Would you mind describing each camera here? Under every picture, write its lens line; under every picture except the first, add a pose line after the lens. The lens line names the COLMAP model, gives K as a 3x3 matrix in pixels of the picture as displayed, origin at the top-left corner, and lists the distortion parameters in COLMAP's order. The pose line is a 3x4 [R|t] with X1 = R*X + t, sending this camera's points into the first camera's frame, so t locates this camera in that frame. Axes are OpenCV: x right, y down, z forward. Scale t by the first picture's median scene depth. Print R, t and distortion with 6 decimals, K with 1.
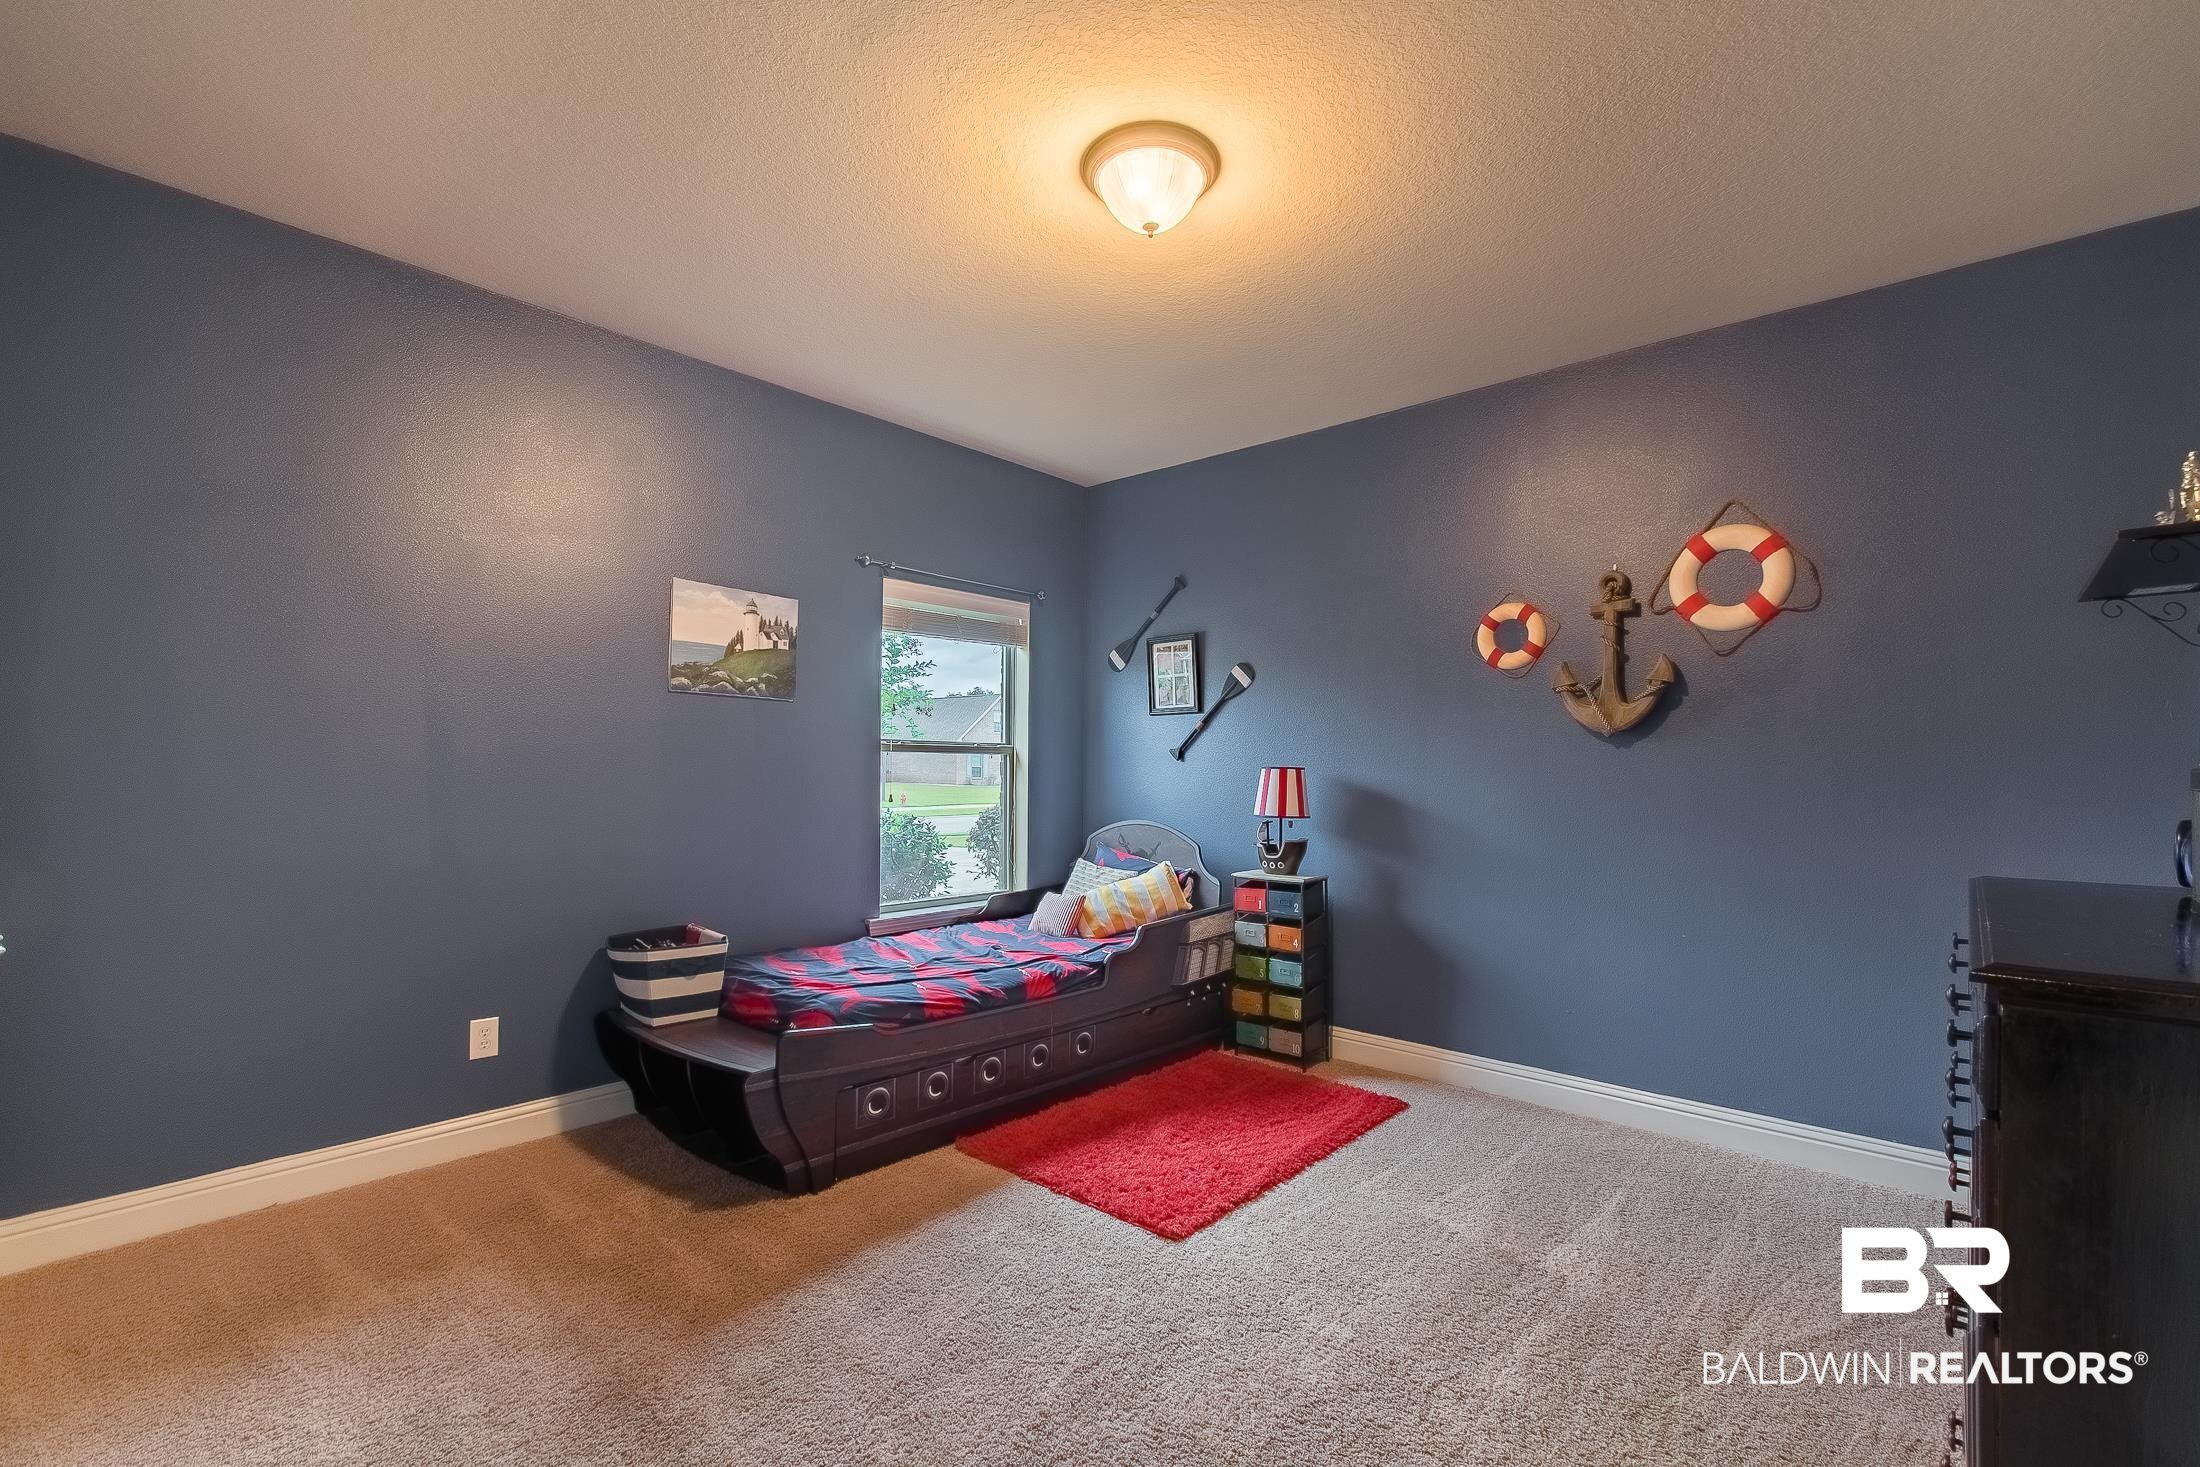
lens RADIAL K [[969.2, 0, 1095.6], [0, 969.2, 780.2], [0, 0, 1]] dist [0.000713, -0.000830]
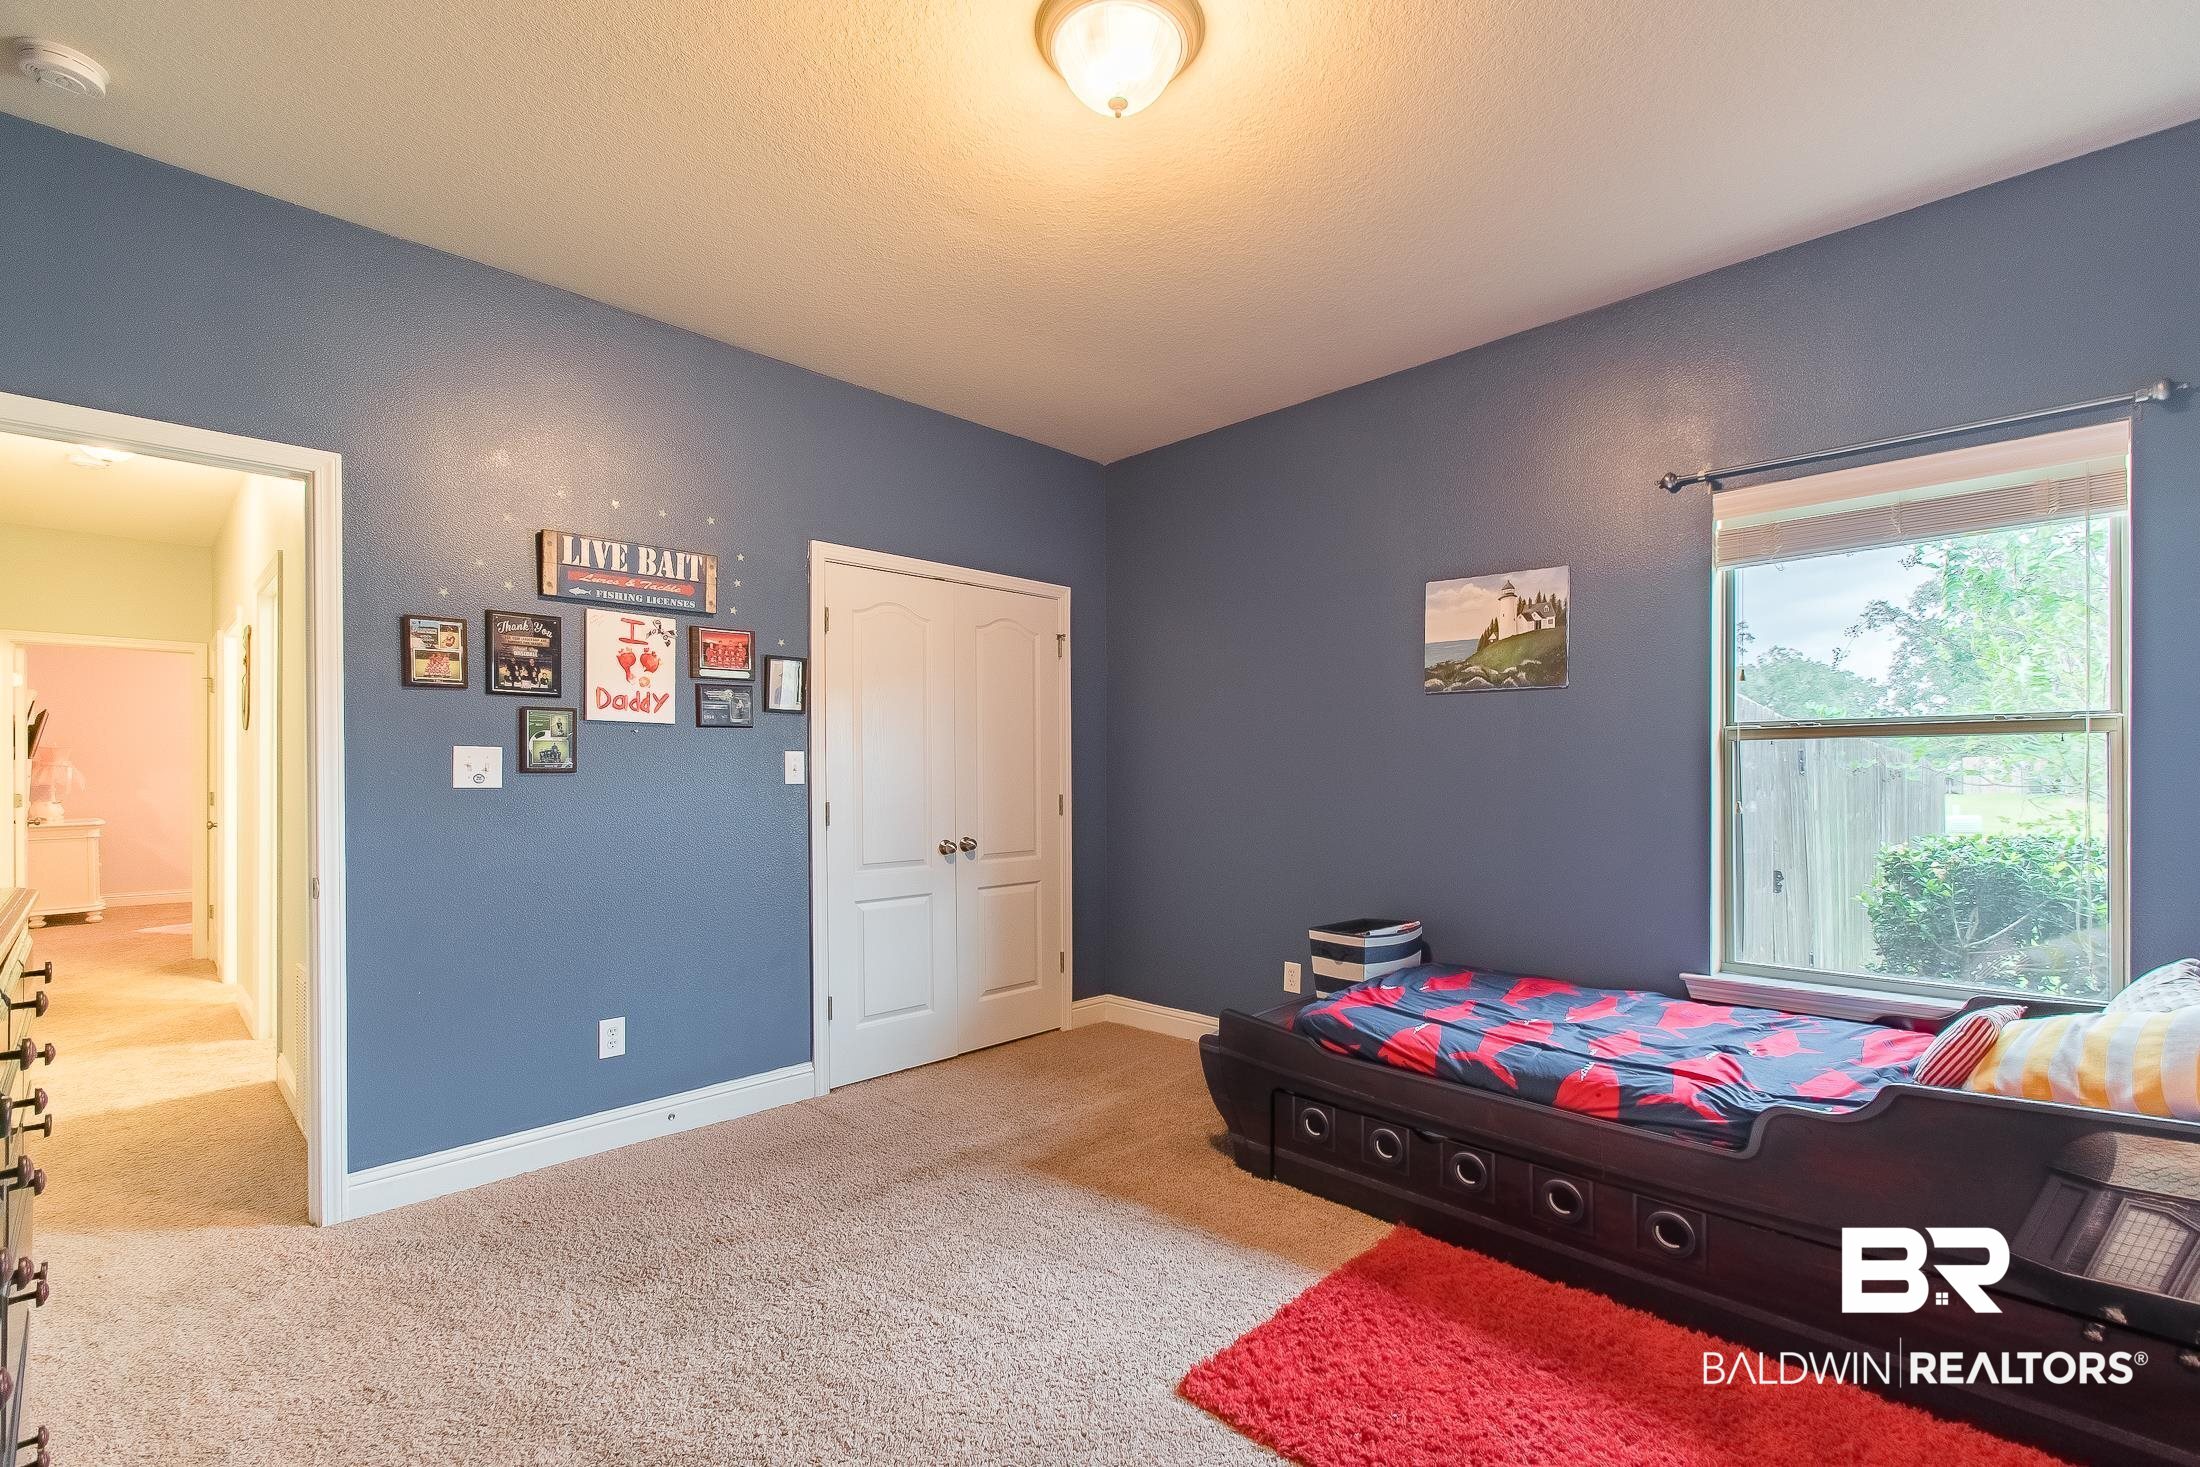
lens RADIAL K [[969.2, 0, 1095.6], [0, 969.2, 780.2], [0, 0, 1]] dist [0.000713, -0.000830]
pose [[-0.045122, -0.004942, -0.998969, 0.579650], [-0.011045, 0.999929, -0.004448, 0.007888], [0.998920, 0.010833, -0.045173, 0.671987]]
